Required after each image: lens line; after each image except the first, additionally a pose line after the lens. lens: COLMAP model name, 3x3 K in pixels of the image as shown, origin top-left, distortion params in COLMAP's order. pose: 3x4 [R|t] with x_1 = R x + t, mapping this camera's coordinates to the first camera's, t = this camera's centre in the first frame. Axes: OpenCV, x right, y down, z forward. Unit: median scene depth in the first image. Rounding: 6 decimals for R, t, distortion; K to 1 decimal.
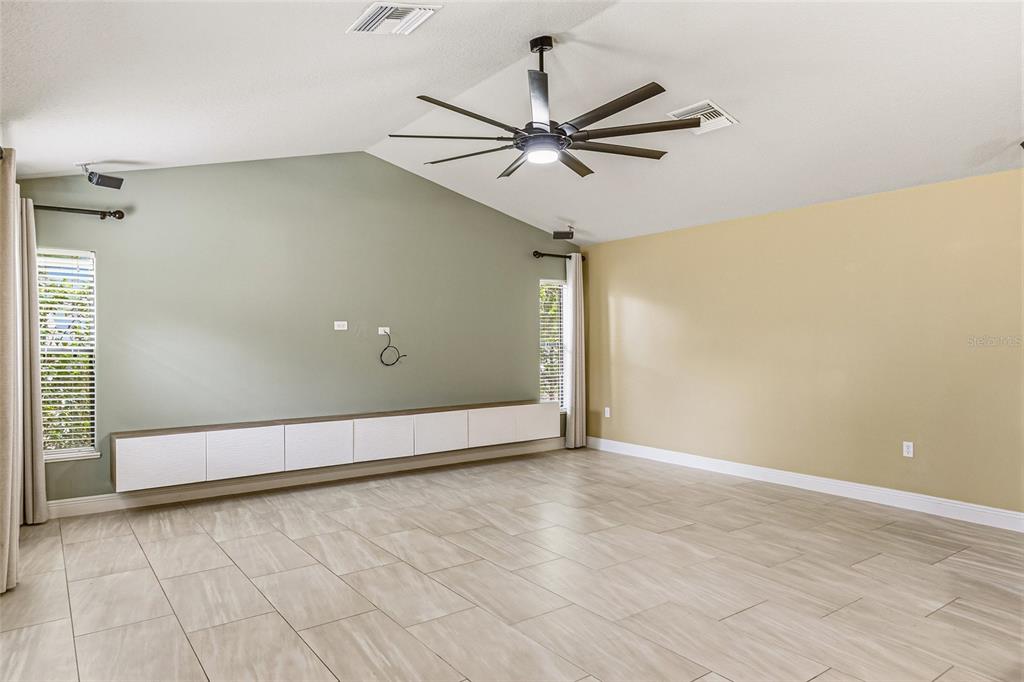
lens RADIAL K [[632.3, 0, 512.0], [0, 632.3, 341.0], [0, 0, 1]] dist [0.001706, 0.001177]
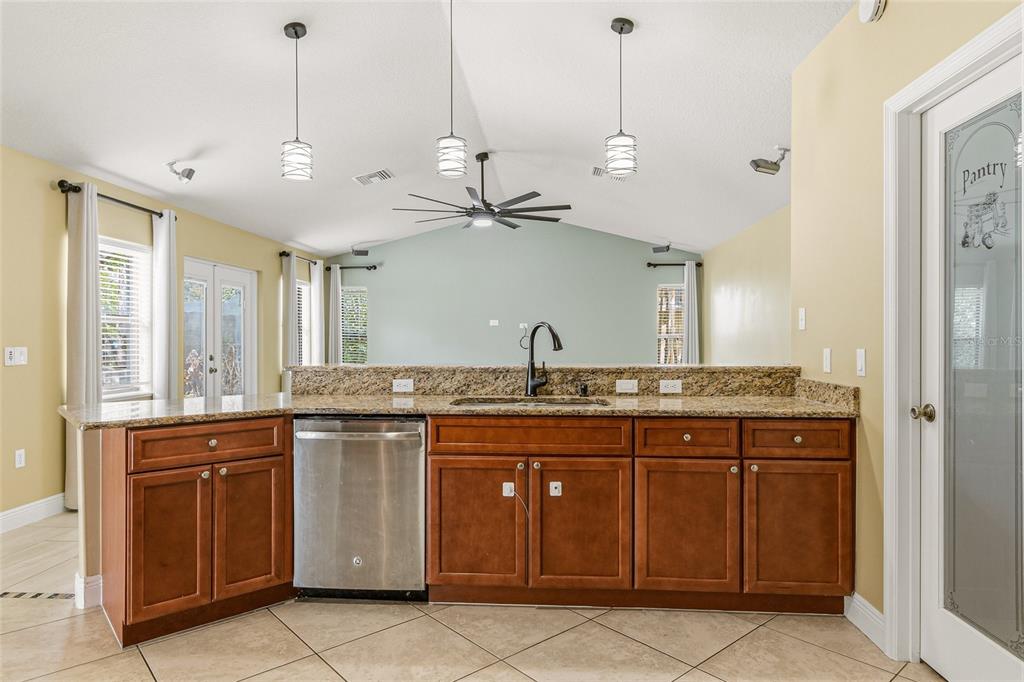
lens RADIAL K [[632.3, 0, 512.0], [0, 632.3, 341.0], [0, 0, 1]] dist [0.001706, 0.001177]
pose [[0.745686, 0.009893, -0.666225, 1.038763], [-0.009414, 0.999946, 0.004312, 0.017575], [0.666232, 0.003057, 0.745739, -0.187705]]
